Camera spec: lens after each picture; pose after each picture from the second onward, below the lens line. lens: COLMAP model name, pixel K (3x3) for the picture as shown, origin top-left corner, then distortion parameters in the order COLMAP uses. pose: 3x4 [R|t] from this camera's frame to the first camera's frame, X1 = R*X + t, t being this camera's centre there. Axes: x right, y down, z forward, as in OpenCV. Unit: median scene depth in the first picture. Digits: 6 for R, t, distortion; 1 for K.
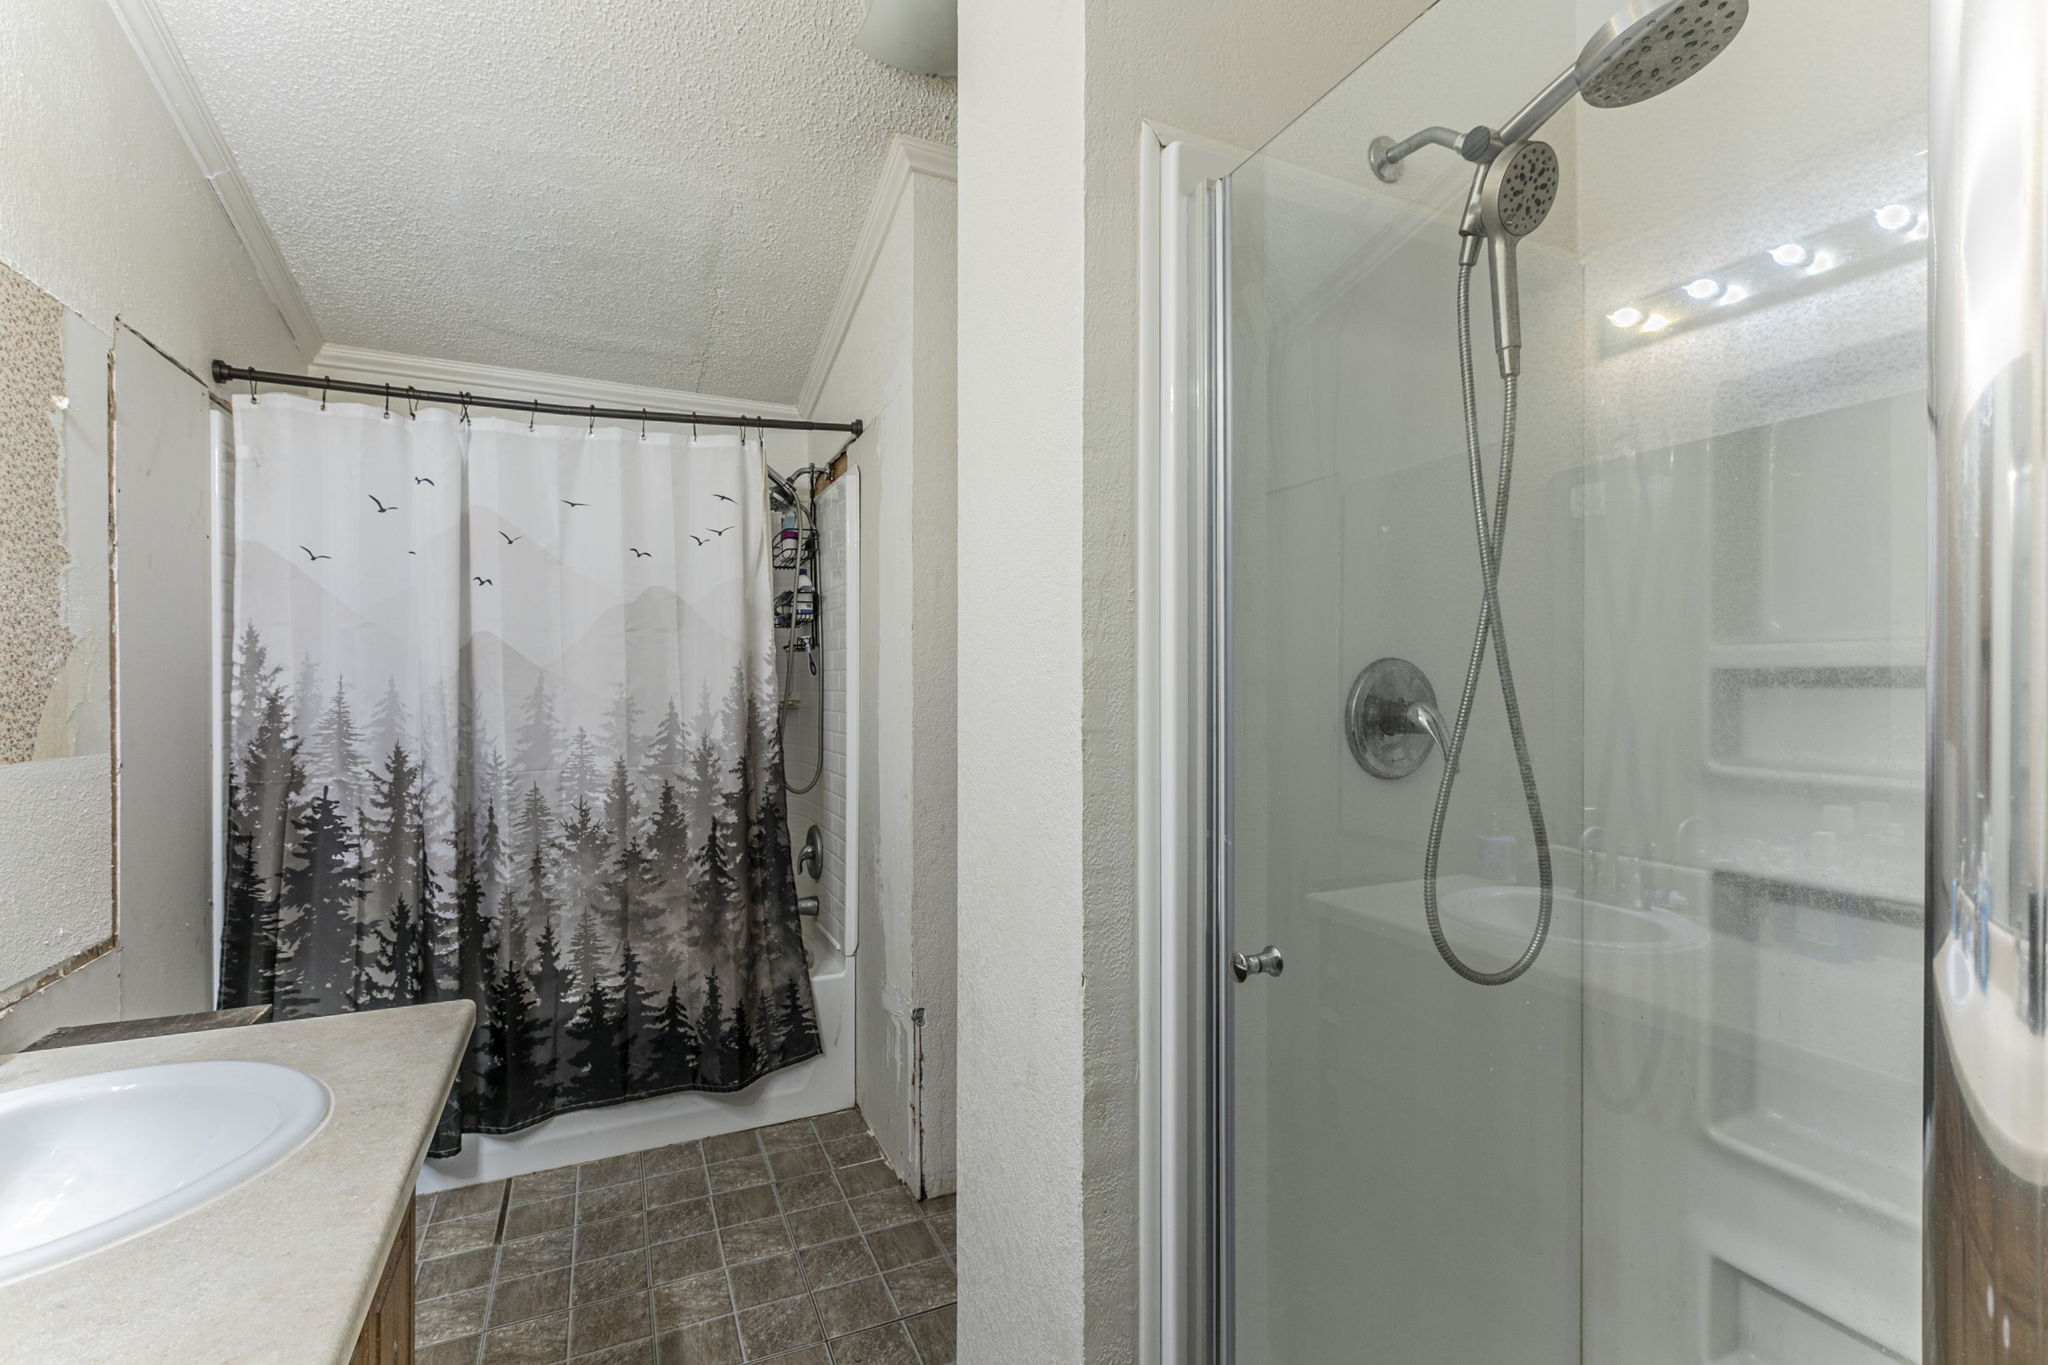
lens RADIAL K [[903.4, 0, 1006.6], [0, 903.4, 684.9], [0, 0, 1]] dist [-0.002710, -0.000619]
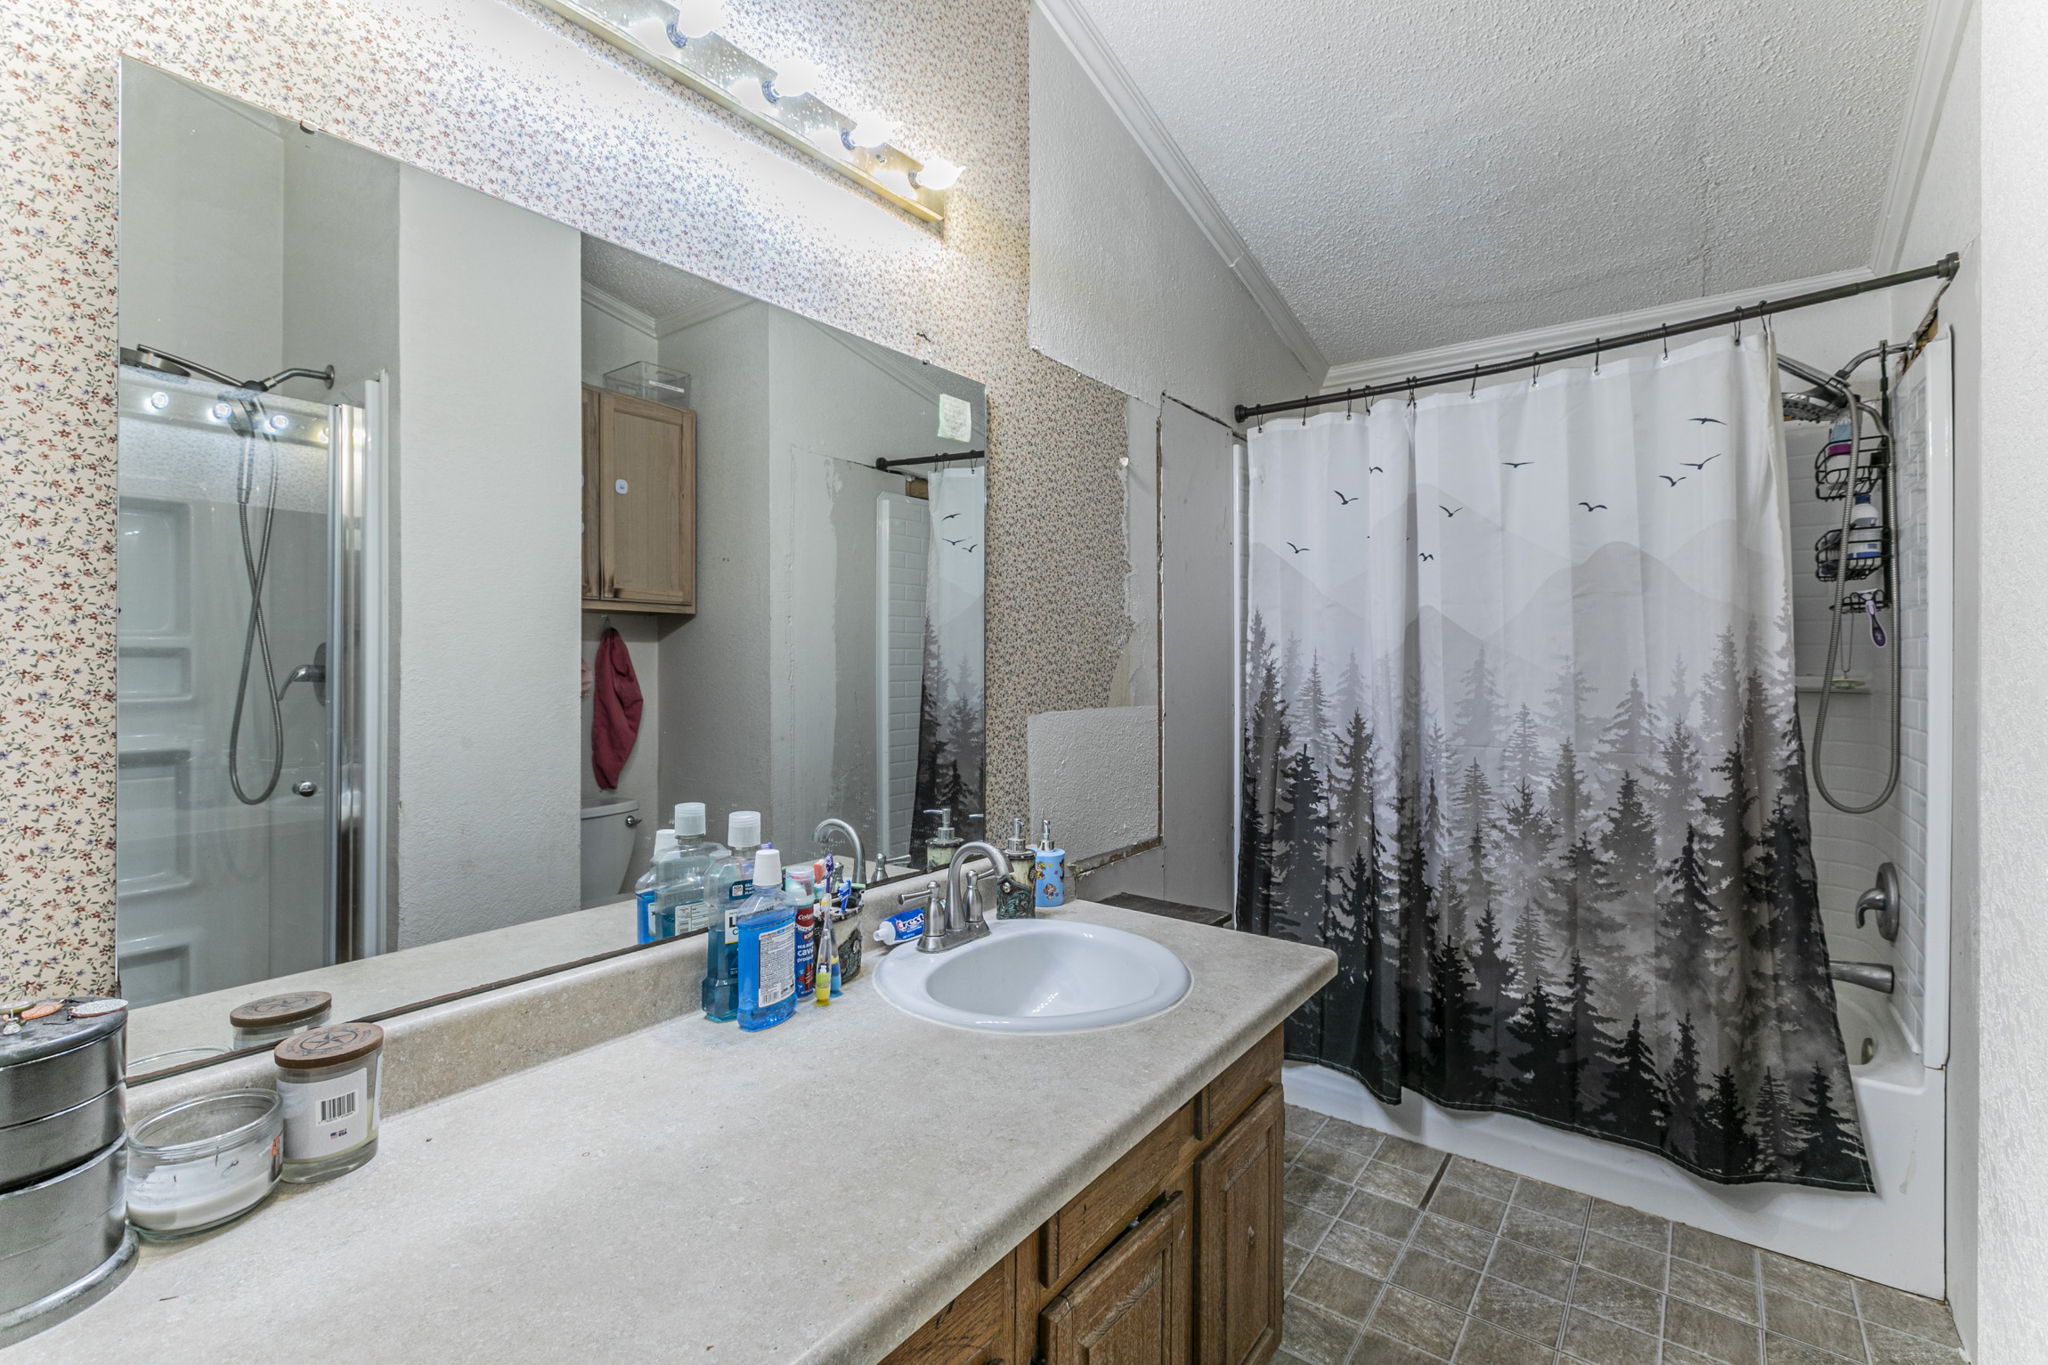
lens RADIAL K [[903.4, 0, 1008.1], [0, 903.4, 661.0], [0, 0, 1]] dist [-0.002710, -0.000619]
pose [[0.468315, 0.002267, -0.883558, 0.098748], [-0.005416, 0.999985, -0.000305, 0.005934], [0.883545, 0.004928, 0.468321, 0.098811]]
